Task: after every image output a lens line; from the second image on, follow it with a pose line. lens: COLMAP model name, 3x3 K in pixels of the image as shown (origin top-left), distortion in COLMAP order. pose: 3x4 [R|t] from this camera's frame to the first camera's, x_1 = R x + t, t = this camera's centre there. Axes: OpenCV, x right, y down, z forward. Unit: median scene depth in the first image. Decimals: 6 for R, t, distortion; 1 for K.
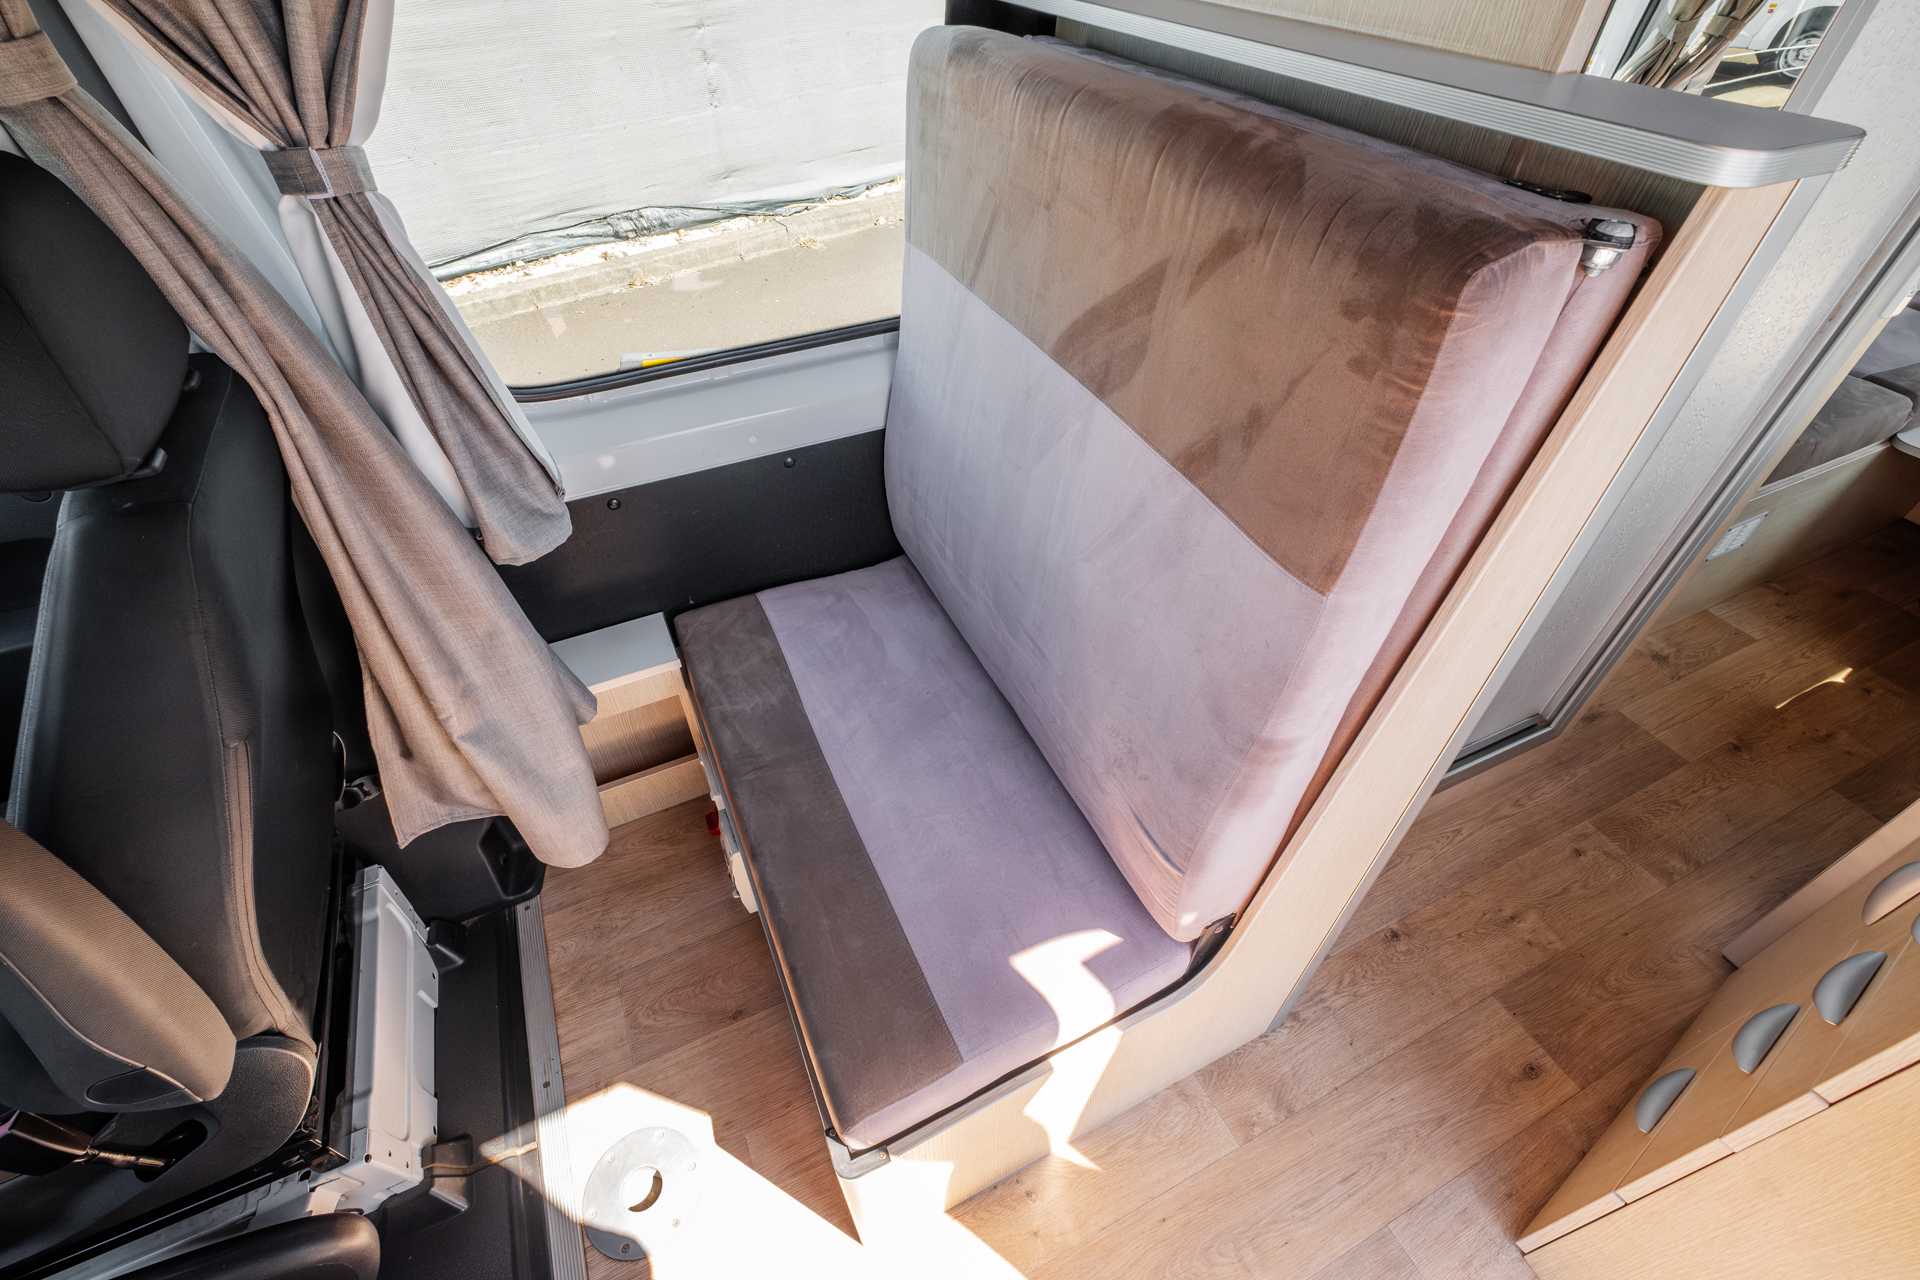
lens RADIAL K [[837.1, 0, 960.0], [0, 837.1, 640.0], [0, 0, 1]] dist [-0.000999, -0.000241]
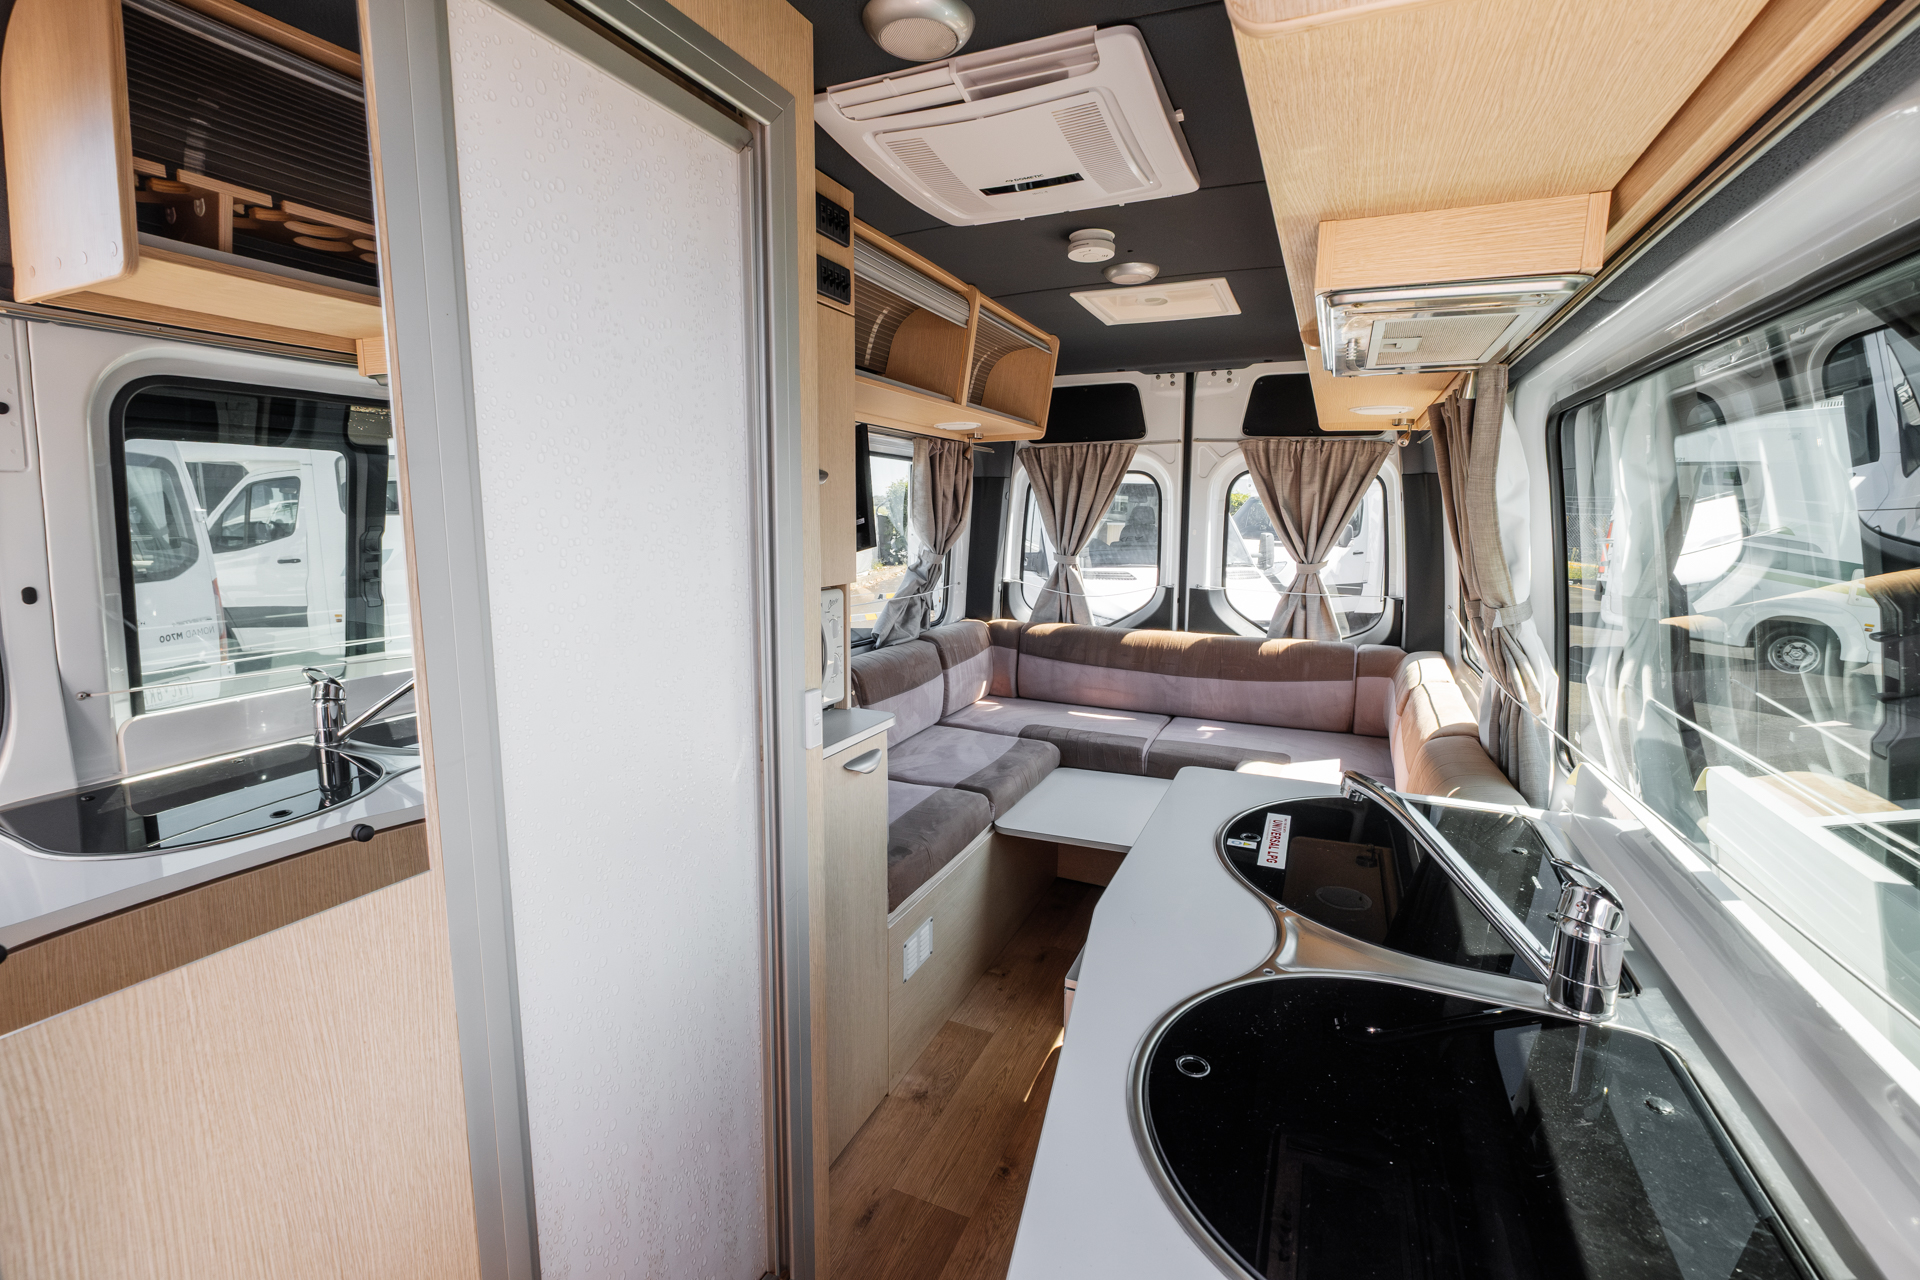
lens RADIAL K [[838.9, 0, 960.0], [0, 838.9, 640.0], [0, 0, 1]] dist [-0.001623, -0.000673]
pose [[0.761510, -0.097105, 0.640838, 0.472737], [0.440606, 0.802688, -0.401943, 0.012491], [-0.475362, 0.588441, 0.654040, 0.103448]]
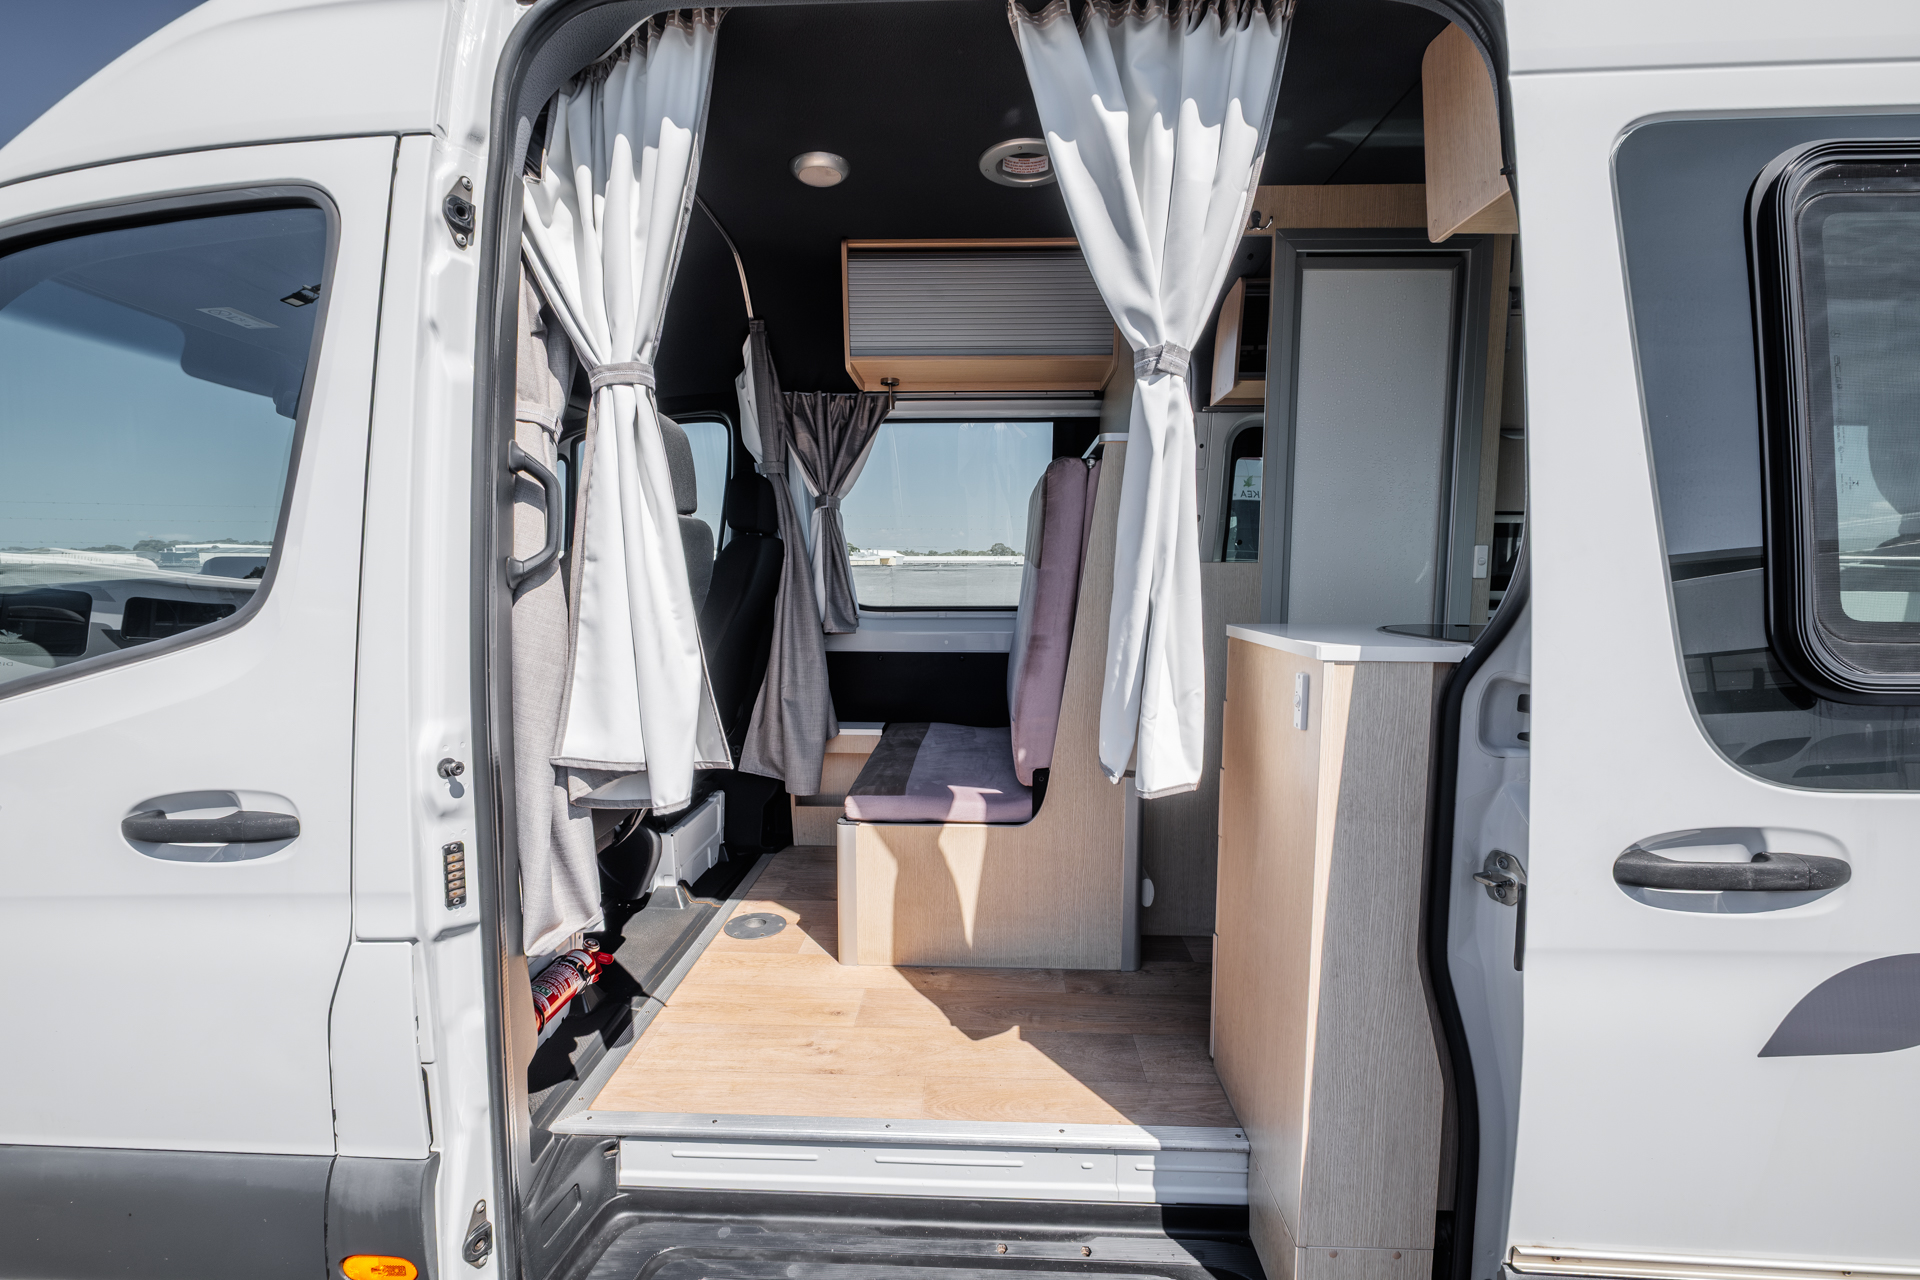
lens RADIAL K [[838.9, 0, 960.0], [0, 838.9, 640.0], [0, 0, 1]] dist [-0.001623, -0.000673]
pose [[0.888482, 0.043358, -0.456859, 0.766476], [-0.318106, 0.775733, -0.545020, 0.918581], [0.330770, 0.629570, 0.703017, -0.516239]]
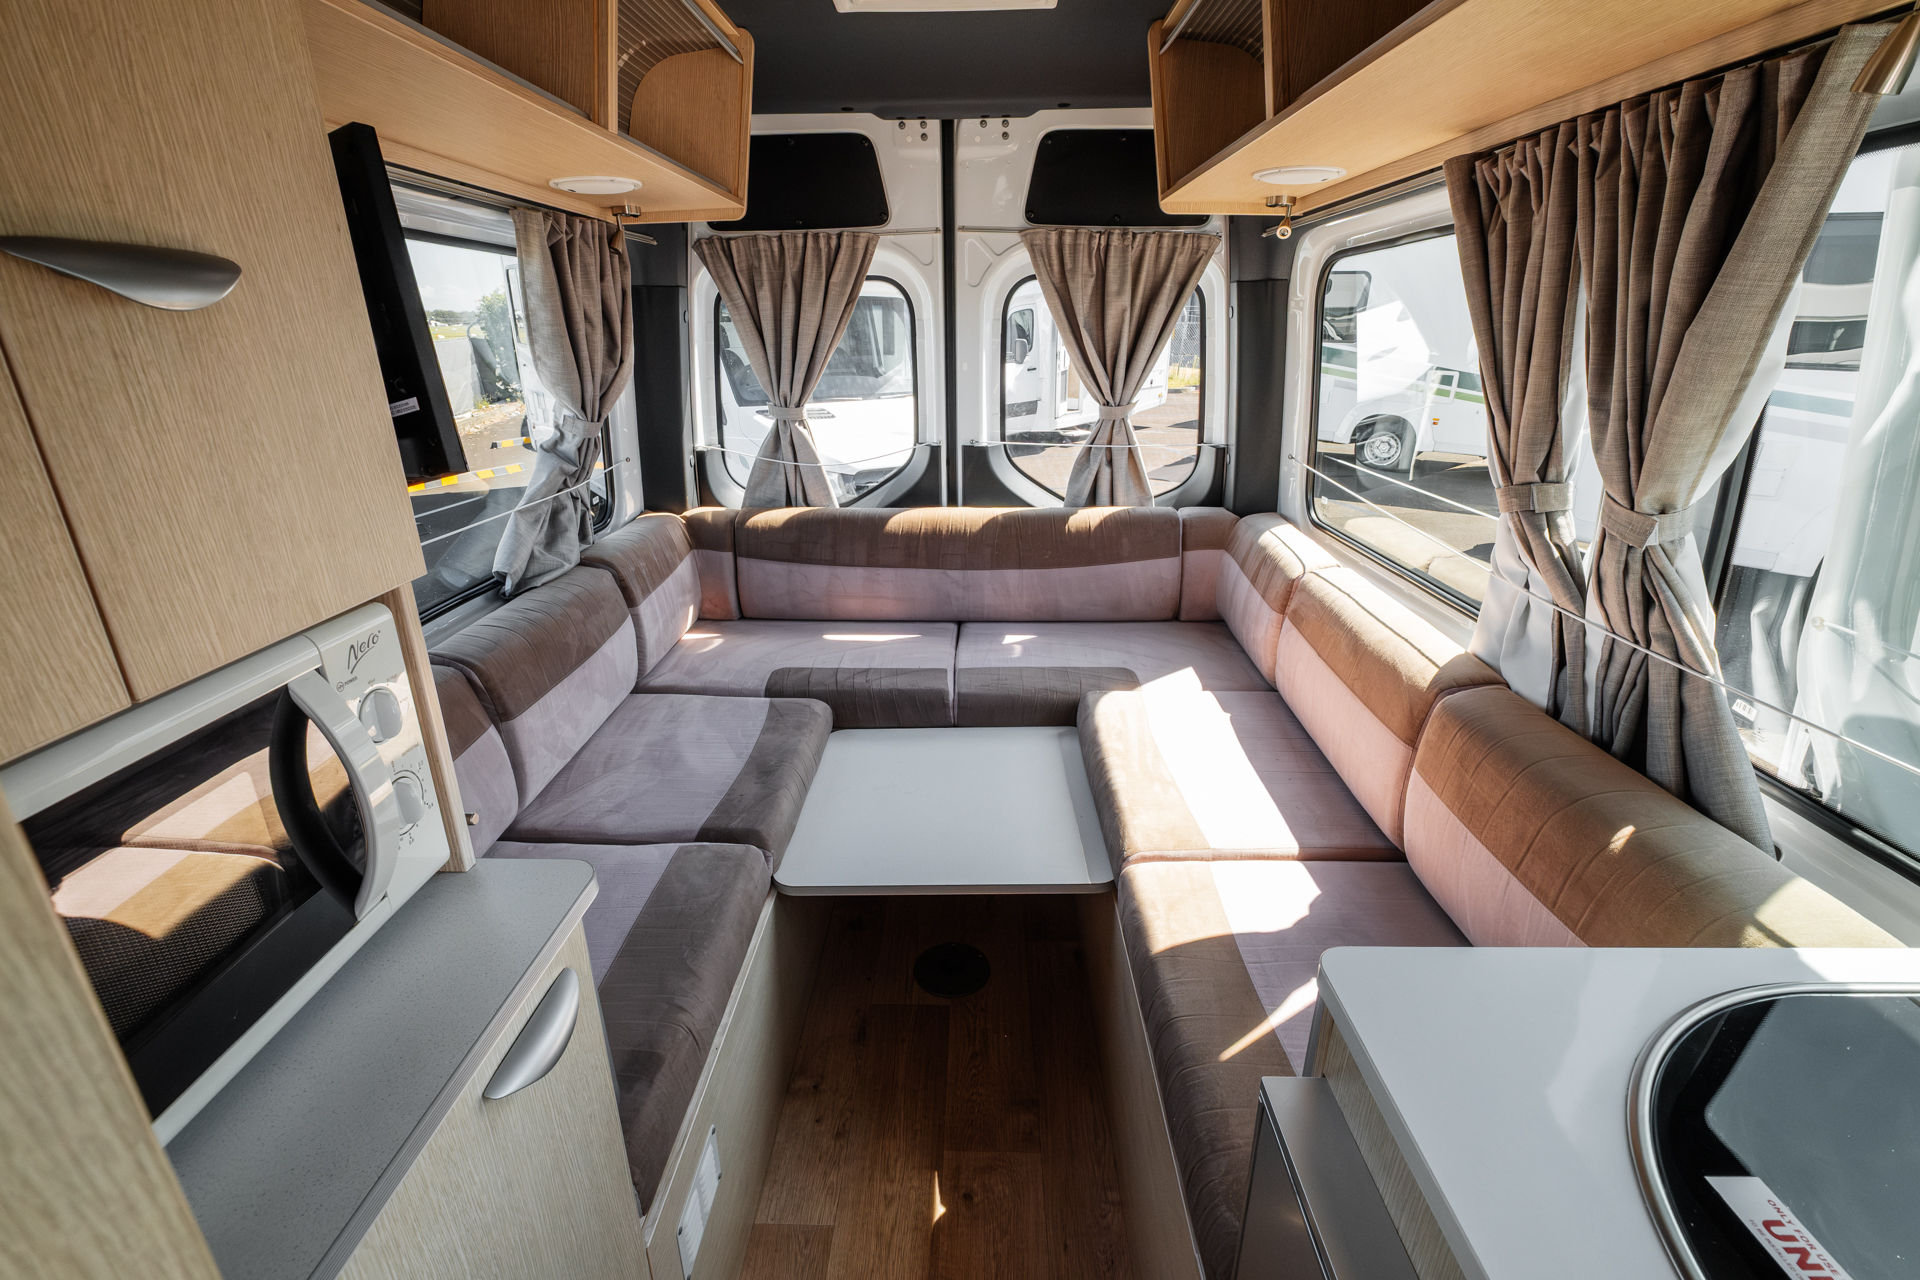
lens RADIAL K [[855.8, 0, 960.0], [0, 855.8, 640.0], [0, 0, 1]] dist [0.000735, -0.000081]
pose [[0.451748, -0.314961, 0.834700, 0.893515], [0.619111, 0.784329, -0.039115, -0.400068], [-0.642359, 0.534442, 0.549314, 0.511324]]
